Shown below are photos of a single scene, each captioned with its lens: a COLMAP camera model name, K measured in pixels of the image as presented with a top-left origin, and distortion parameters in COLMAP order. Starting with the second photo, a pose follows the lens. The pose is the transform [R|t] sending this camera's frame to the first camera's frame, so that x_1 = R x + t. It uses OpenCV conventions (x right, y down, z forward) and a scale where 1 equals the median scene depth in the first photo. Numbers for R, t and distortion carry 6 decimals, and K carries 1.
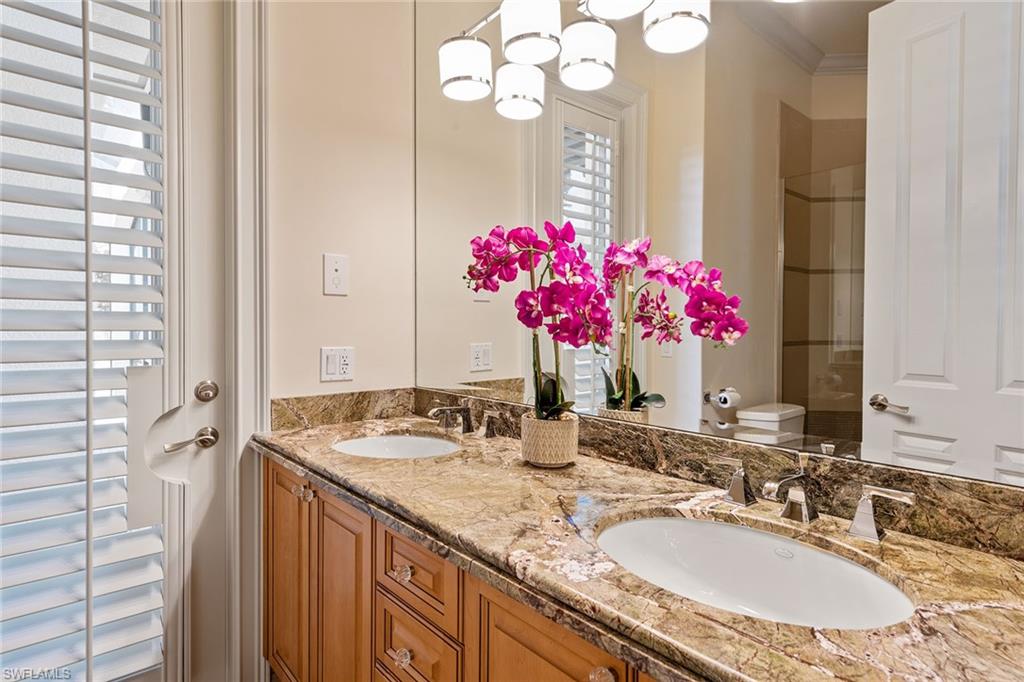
lens RADIAL K [[543.9, 0, 511.0], [0, 543.9, 338.1], [0, 0, 1]] dist [-0.000282, -0.000008]
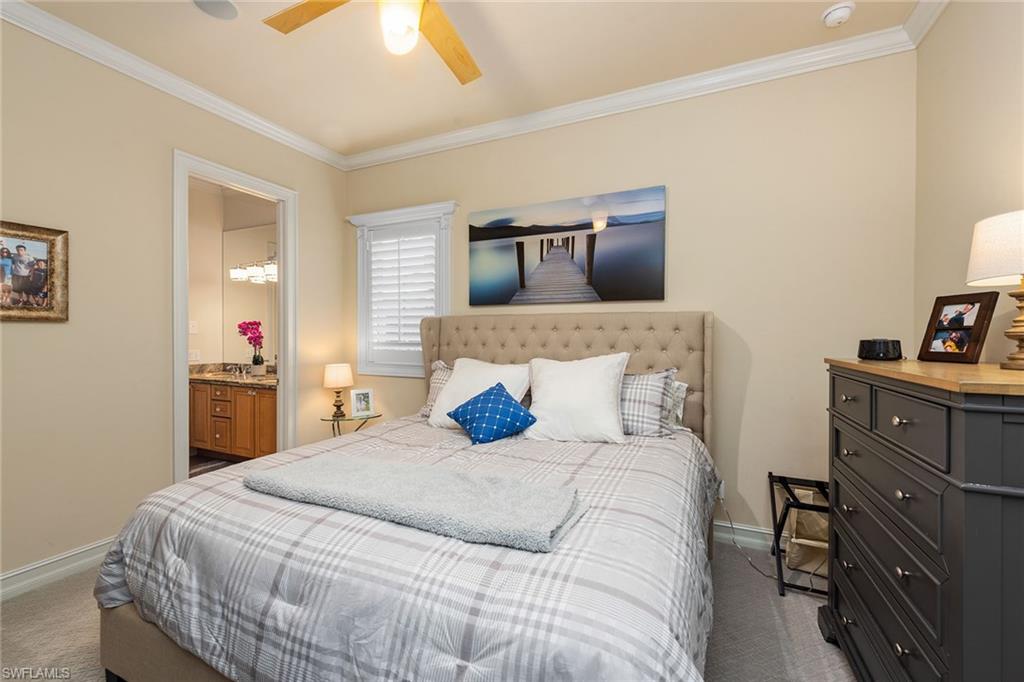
lens RADIAL K [[412.9, 0, 512.9], [0, 412.9, 339.3], [0, 0, 1]] dist [0.000051, 0.000007]
pose [[0.912287, -0.004414, 0.409529, 0.448199], [0.007723, 0.999950, -0.006425, -0.018165], [-0.409480, 0.009025, 0.912275, -2.224934]]
